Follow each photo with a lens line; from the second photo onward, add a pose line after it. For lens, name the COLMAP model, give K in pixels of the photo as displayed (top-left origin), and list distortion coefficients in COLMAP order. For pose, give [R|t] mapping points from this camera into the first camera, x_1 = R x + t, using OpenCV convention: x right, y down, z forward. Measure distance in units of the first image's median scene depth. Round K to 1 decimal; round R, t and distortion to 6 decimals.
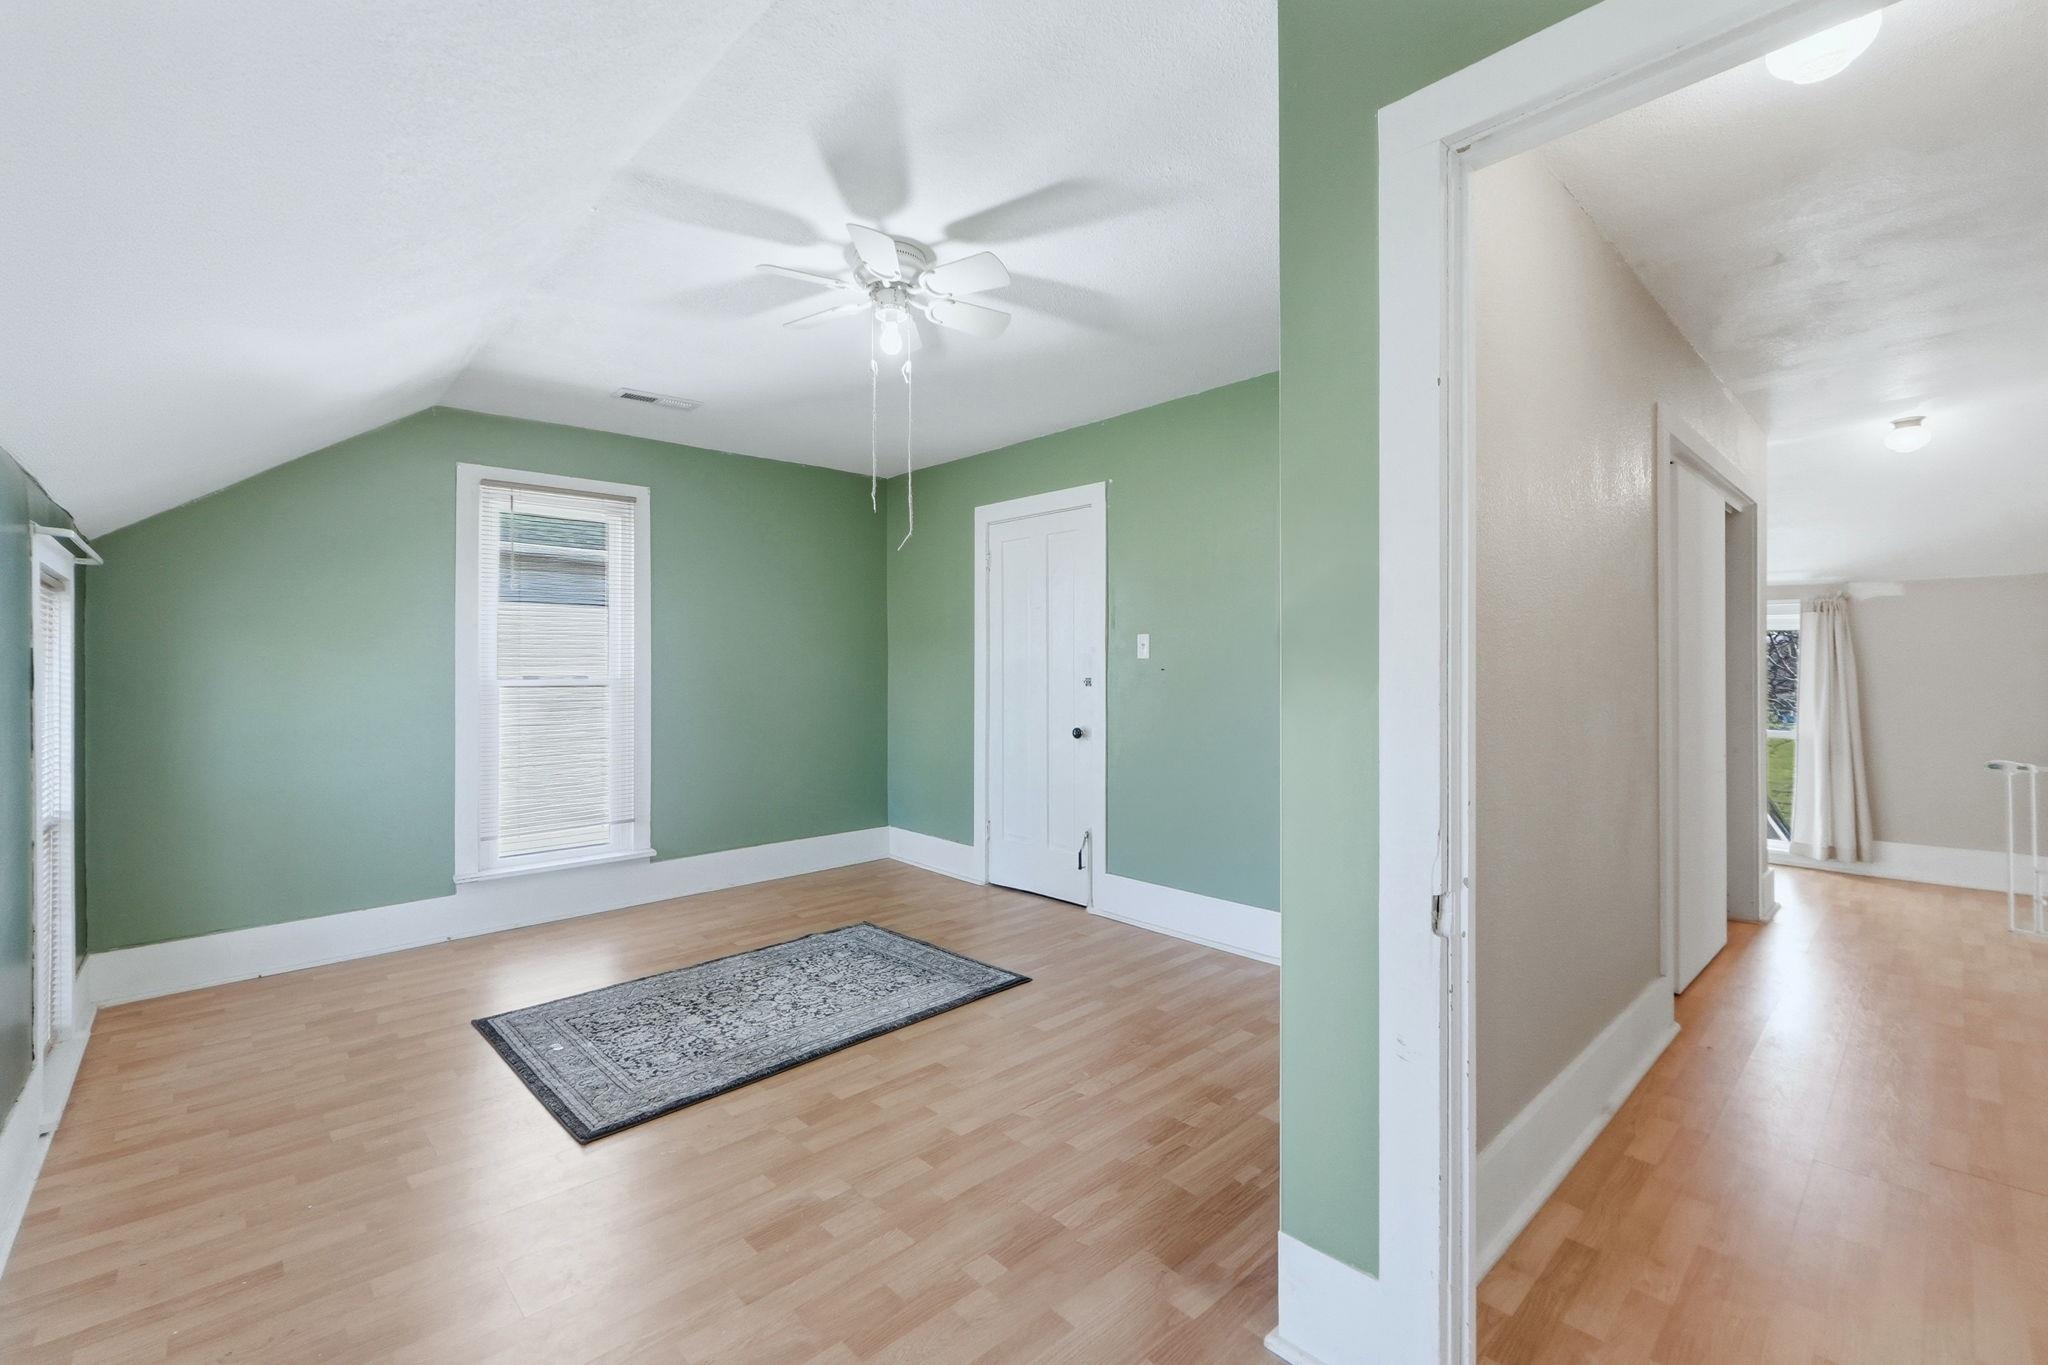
lens RADIAL K [[866.0, 0, 1020.9], [0, 866.0, 677.5], [0, 0, 1]] dist [-0.002122, -0.000137]
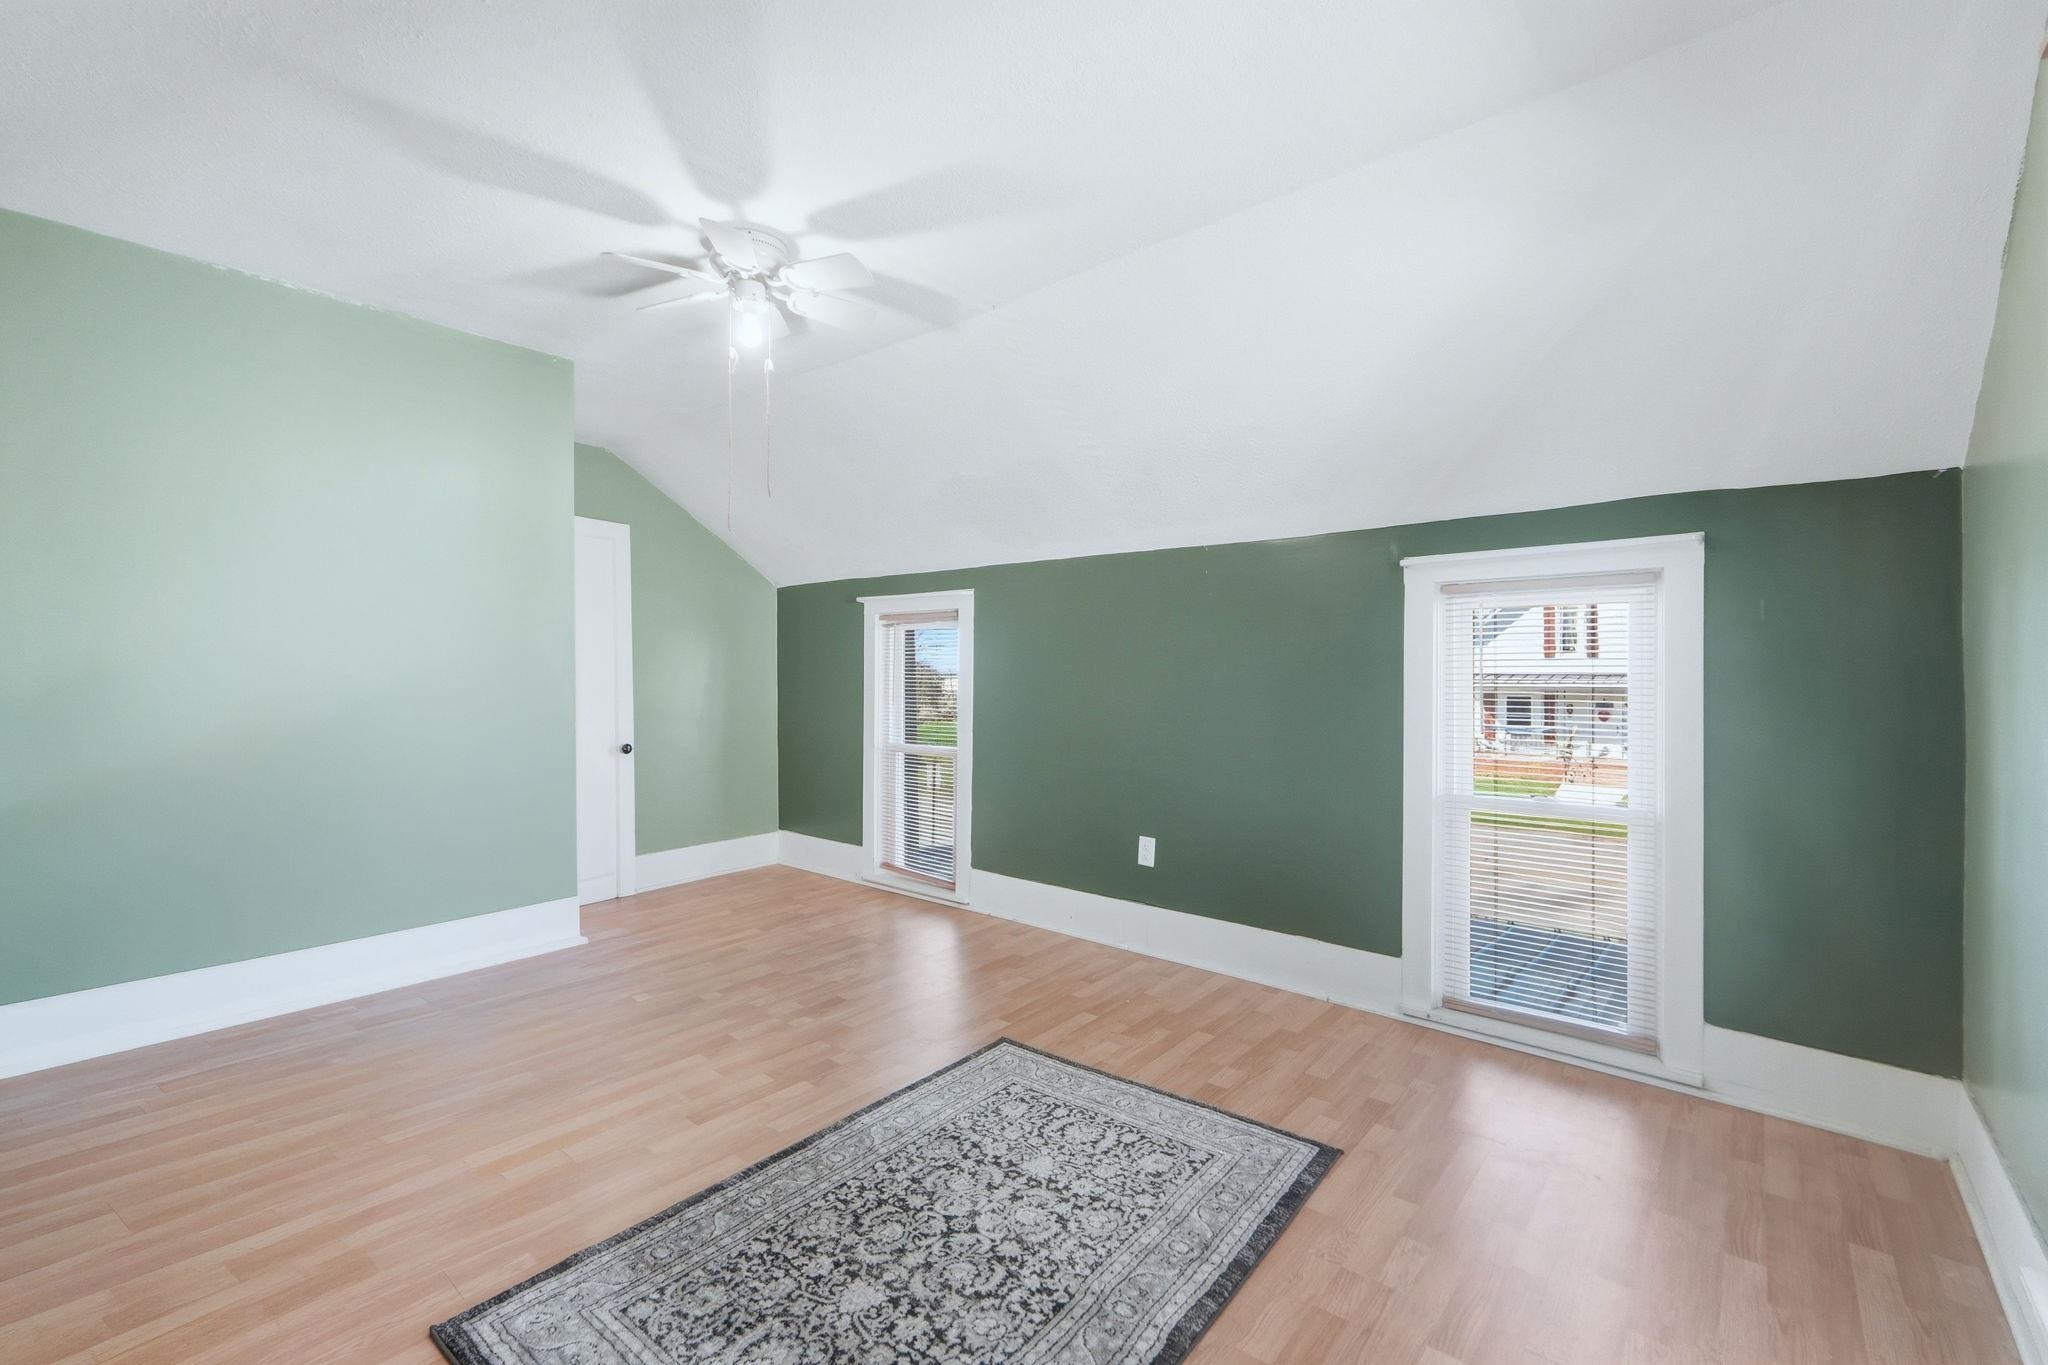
lens RADIAL K [[866.0, 0, 1027.3], [0, 866.0, 679.8], [0, 0, 1]] dist [-0.002122, -0.000137]
pose [[-0.992608, 0.004519, -0.121281, -0.353730], [0.003699, 0.999969, 0.006986, -0.004836], [0.121309, 0.006486, -0.992594, 2.085547]]
